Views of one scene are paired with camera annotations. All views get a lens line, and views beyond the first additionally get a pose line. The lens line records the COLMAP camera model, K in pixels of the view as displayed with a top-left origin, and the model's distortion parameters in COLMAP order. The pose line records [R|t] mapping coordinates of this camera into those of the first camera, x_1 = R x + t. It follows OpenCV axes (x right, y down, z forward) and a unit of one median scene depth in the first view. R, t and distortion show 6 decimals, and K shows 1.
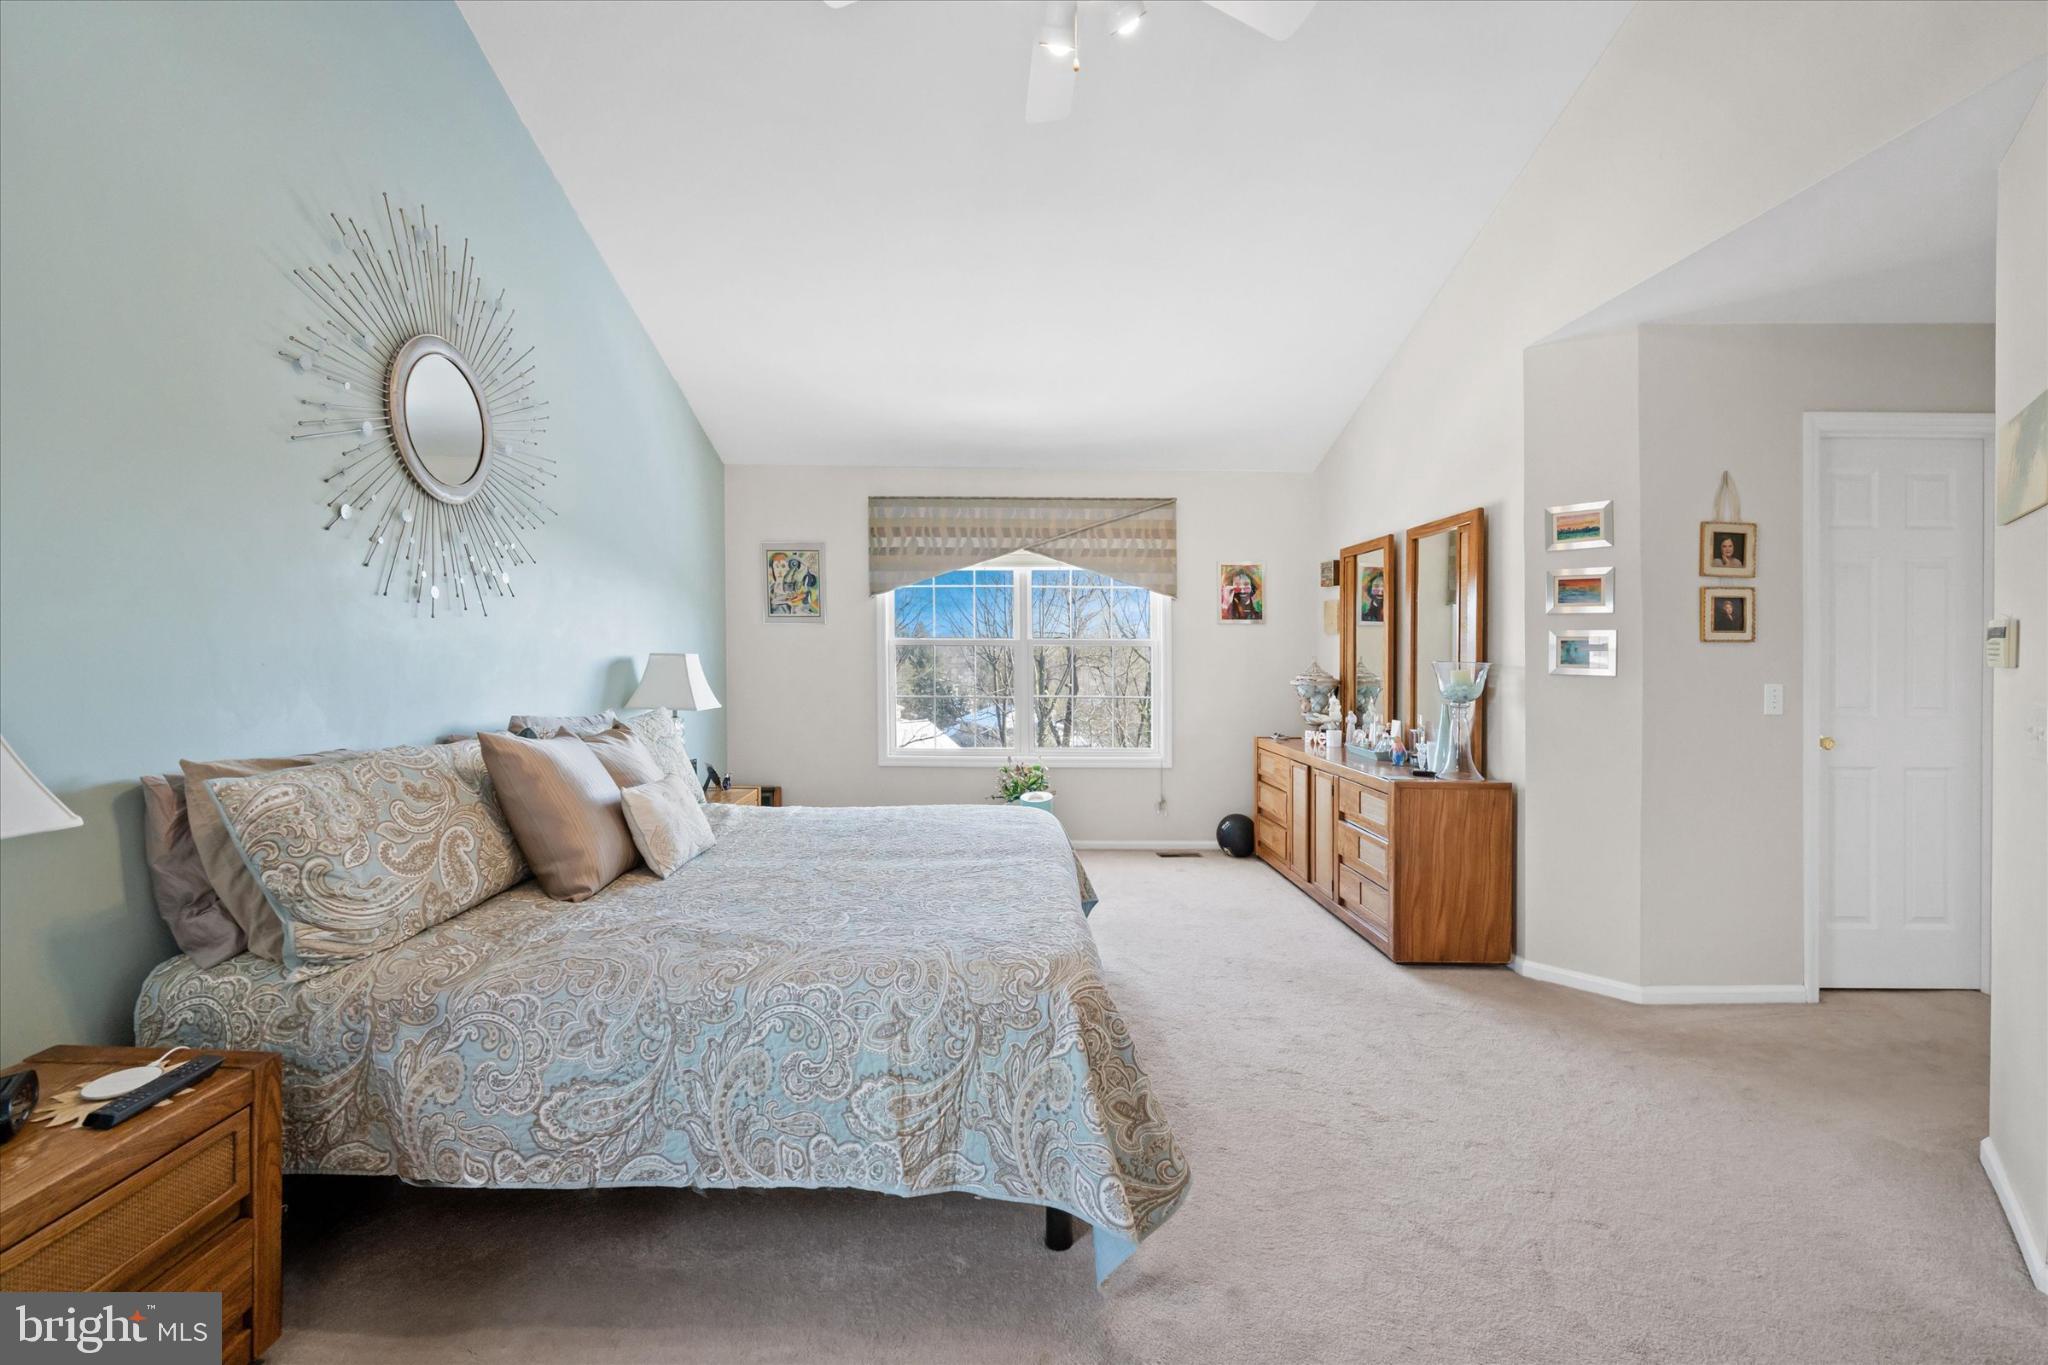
lens RADIAL K [[882.0, 0, 1024.0], [0, 882.0, 682.5], [0, 0, 1]] dist [0.002456, 0.000277]
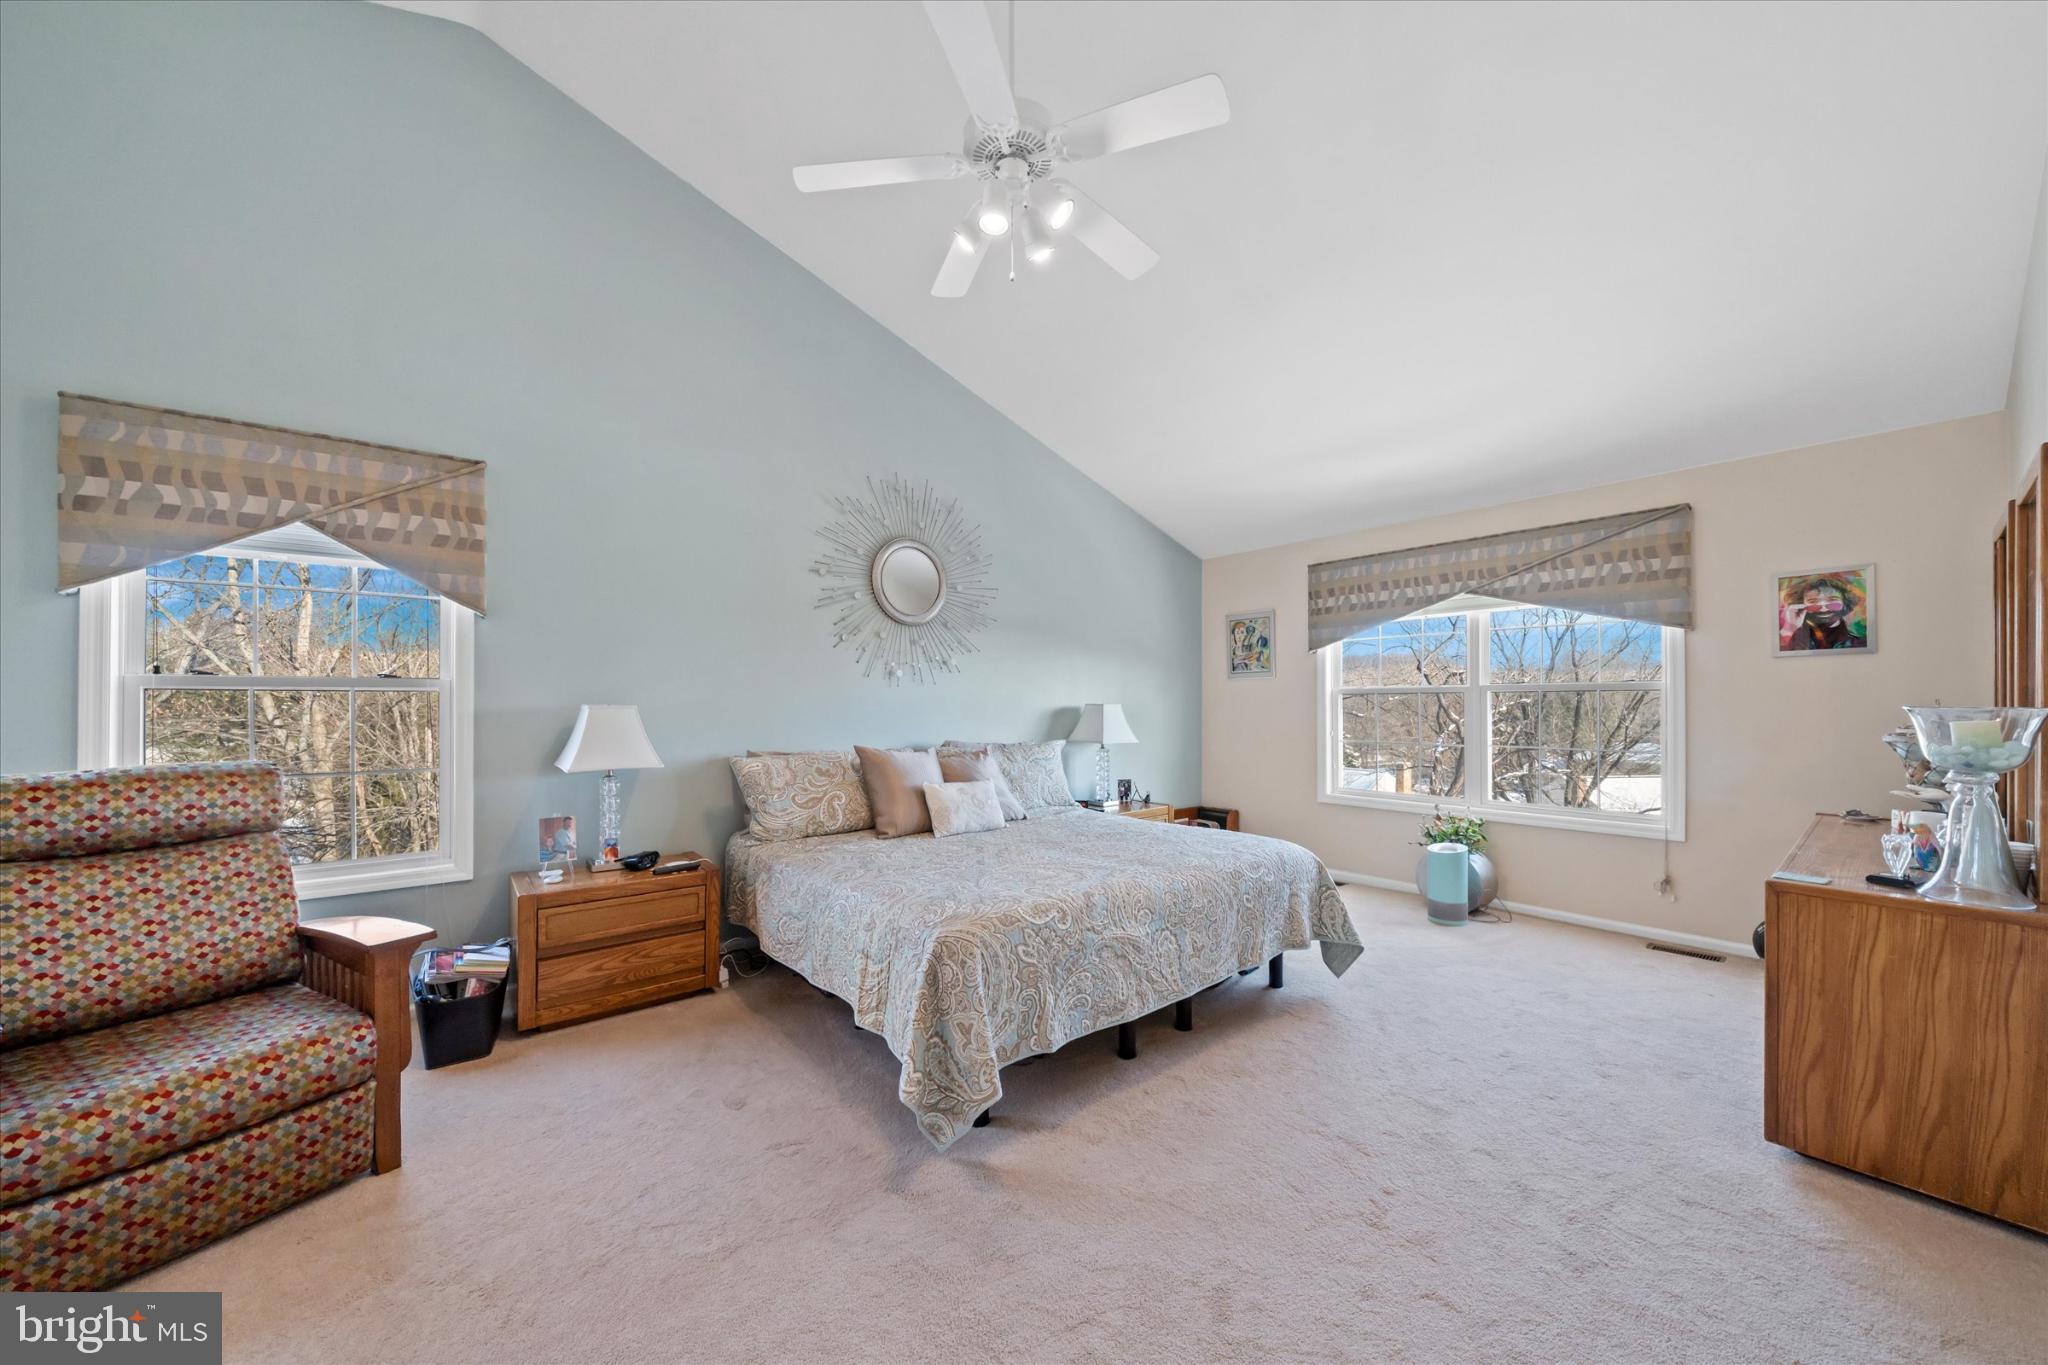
lens RADIAL K [[745.4, 0, 1002.6], [0, 745.4, 705.1], [0, 0, 1]] dist [-0.005408, -0.000038]
pose [[0.590762, -0.008278, -0.806804, 0.368538], [-0.017535, 0.999579, -0.023095, -0.000048], [0.806656, 0.027791, 0.590368, 0.115178]]
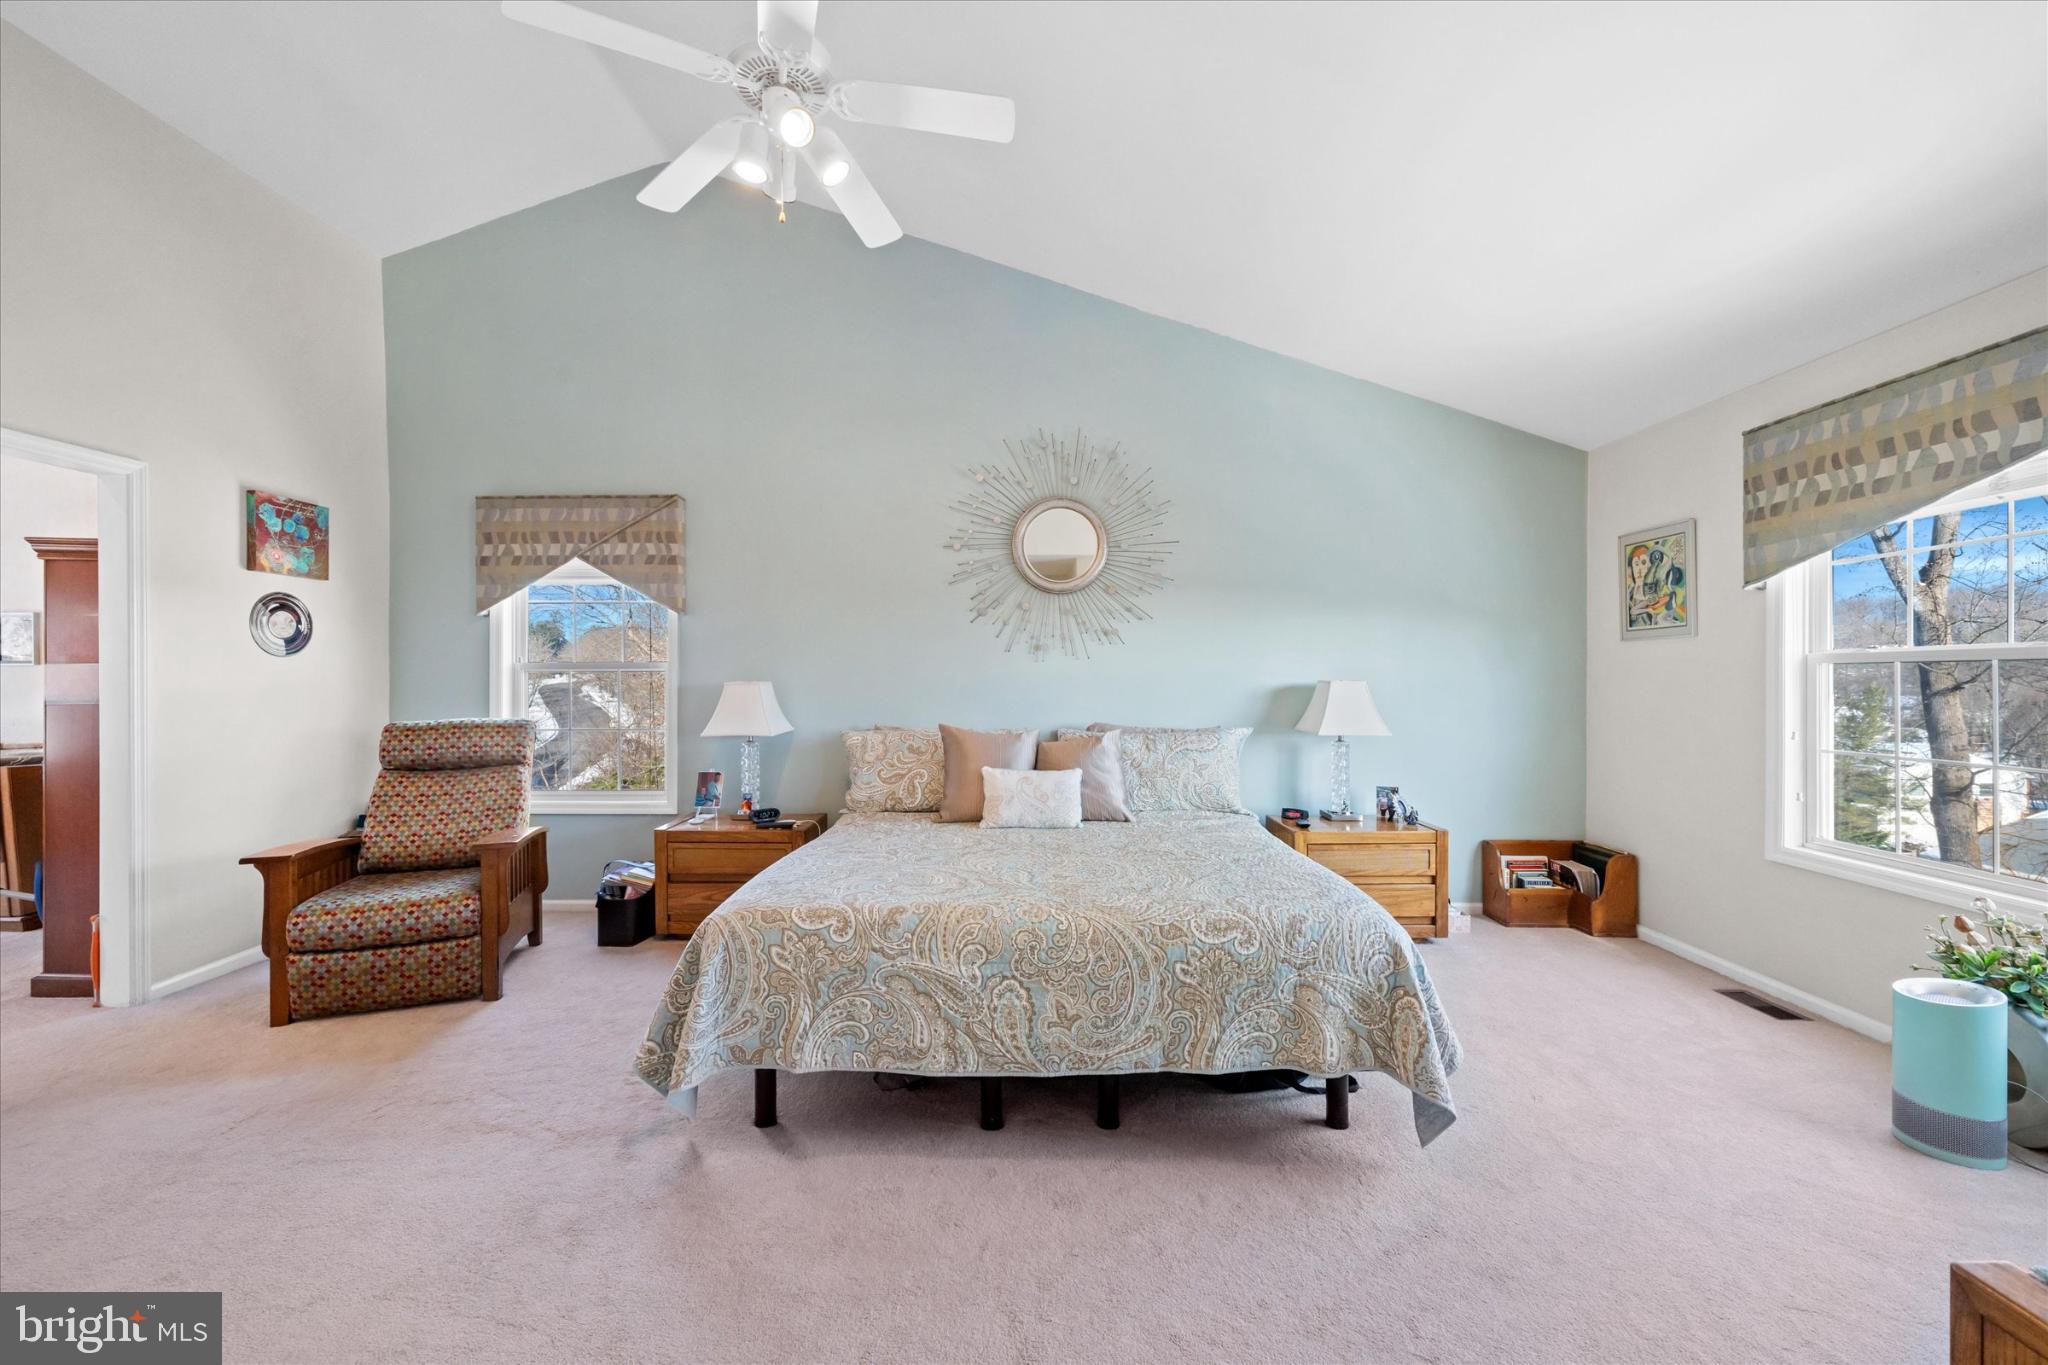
lens RADIAL K [[798.5, 0, 1038.1], [0, 798.5, 680.9], [0, 0, 1]] dist [-0.002629, -0.000052]
pose [[-0.080727, -0.002042, -0.996734, 0.438826], [-0.028555, 0.999592, 0.000265, -0.017052], [0.996327, 0.028483, -0.080752, 0.544198]]
